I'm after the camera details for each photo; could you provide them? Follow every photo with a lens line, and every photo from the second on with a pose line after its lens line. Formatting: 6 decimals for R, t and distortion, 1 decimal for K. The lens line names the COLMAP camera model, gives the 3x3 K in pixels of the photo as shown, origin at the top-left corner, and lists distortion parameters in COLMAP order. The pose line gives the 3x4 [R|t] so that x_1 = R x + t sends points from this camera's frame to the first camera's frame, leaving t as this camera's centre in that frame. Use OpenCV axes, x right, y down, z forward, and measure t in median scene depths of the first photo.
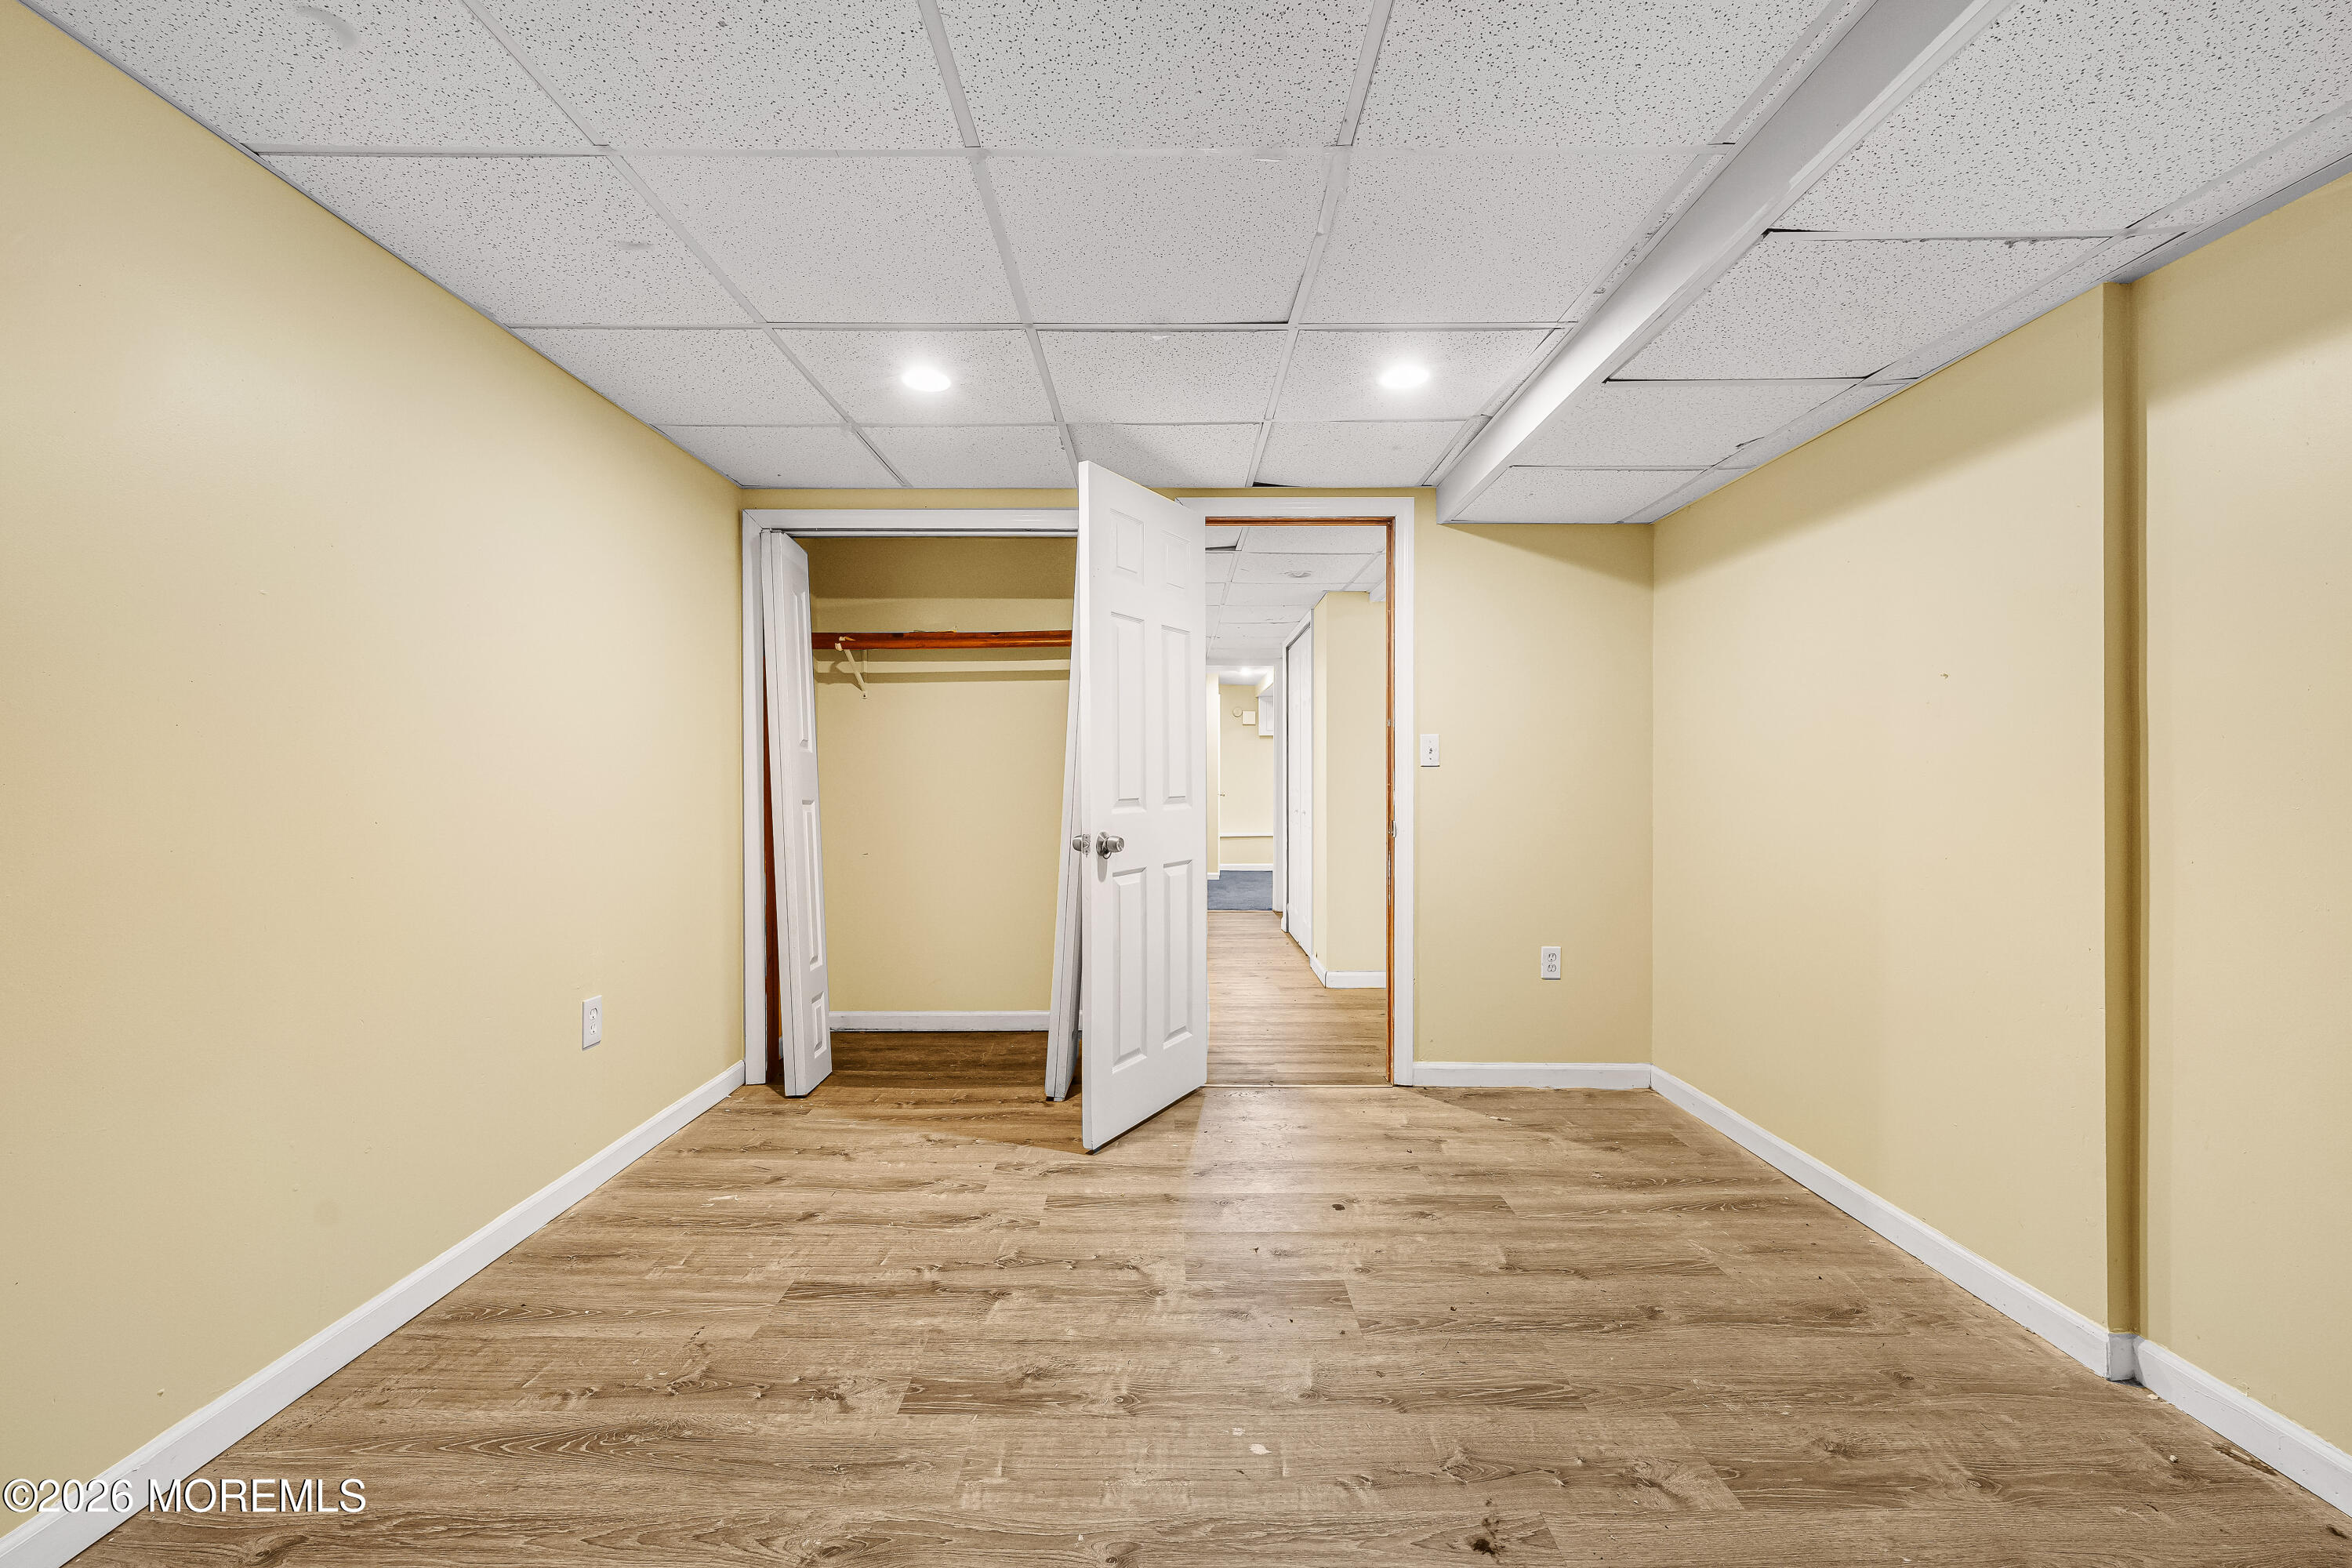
lens RADIAL K [[912.2, 0, 1175.2], [0, 912.2, 784.3], [0, 0, 1]] dist [0.000389, 0.000073]
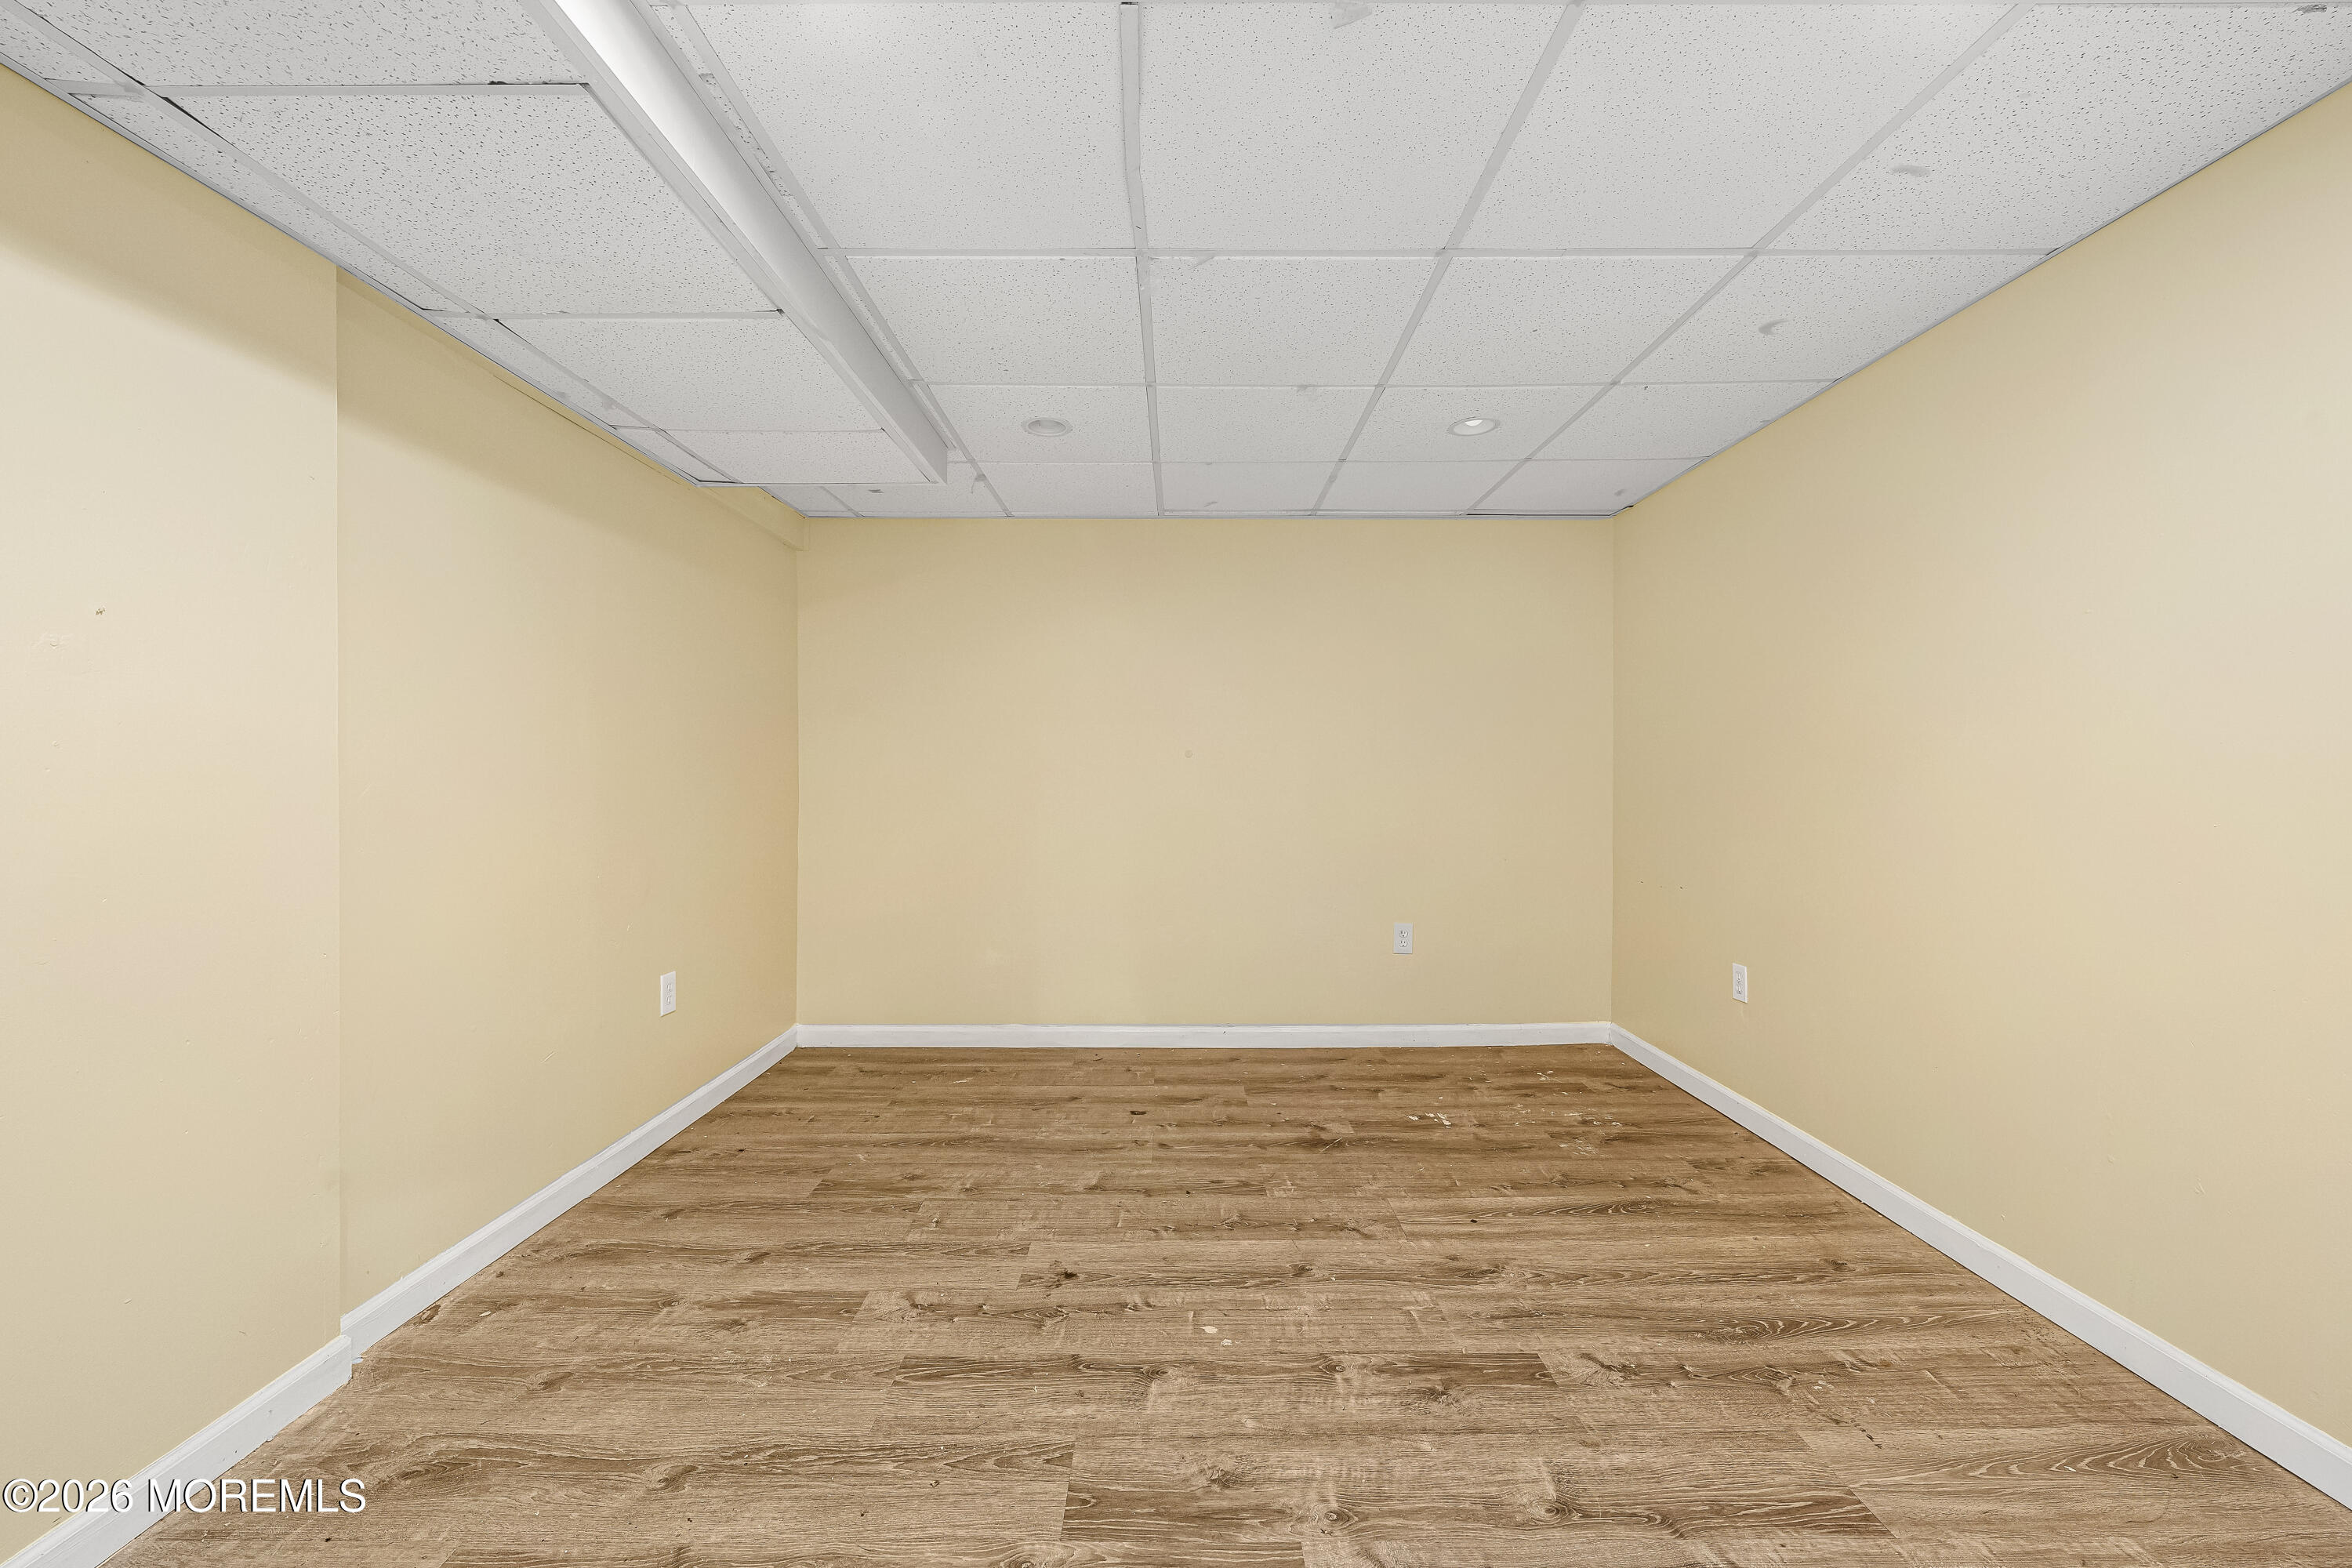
lens RADIAL K [[912.2, 0, 1176.3], [0, 912.2, 779.6], [0, 0, 1]] dist [0.000389, 0.000073]
pose [[-0.999990, -0.000582, 0.004371, 0.121790], [-0.000551, 0.999976, 0.006912, -0.007993], [-0.004375, 0.006909, -0.999967, 2.037286]]
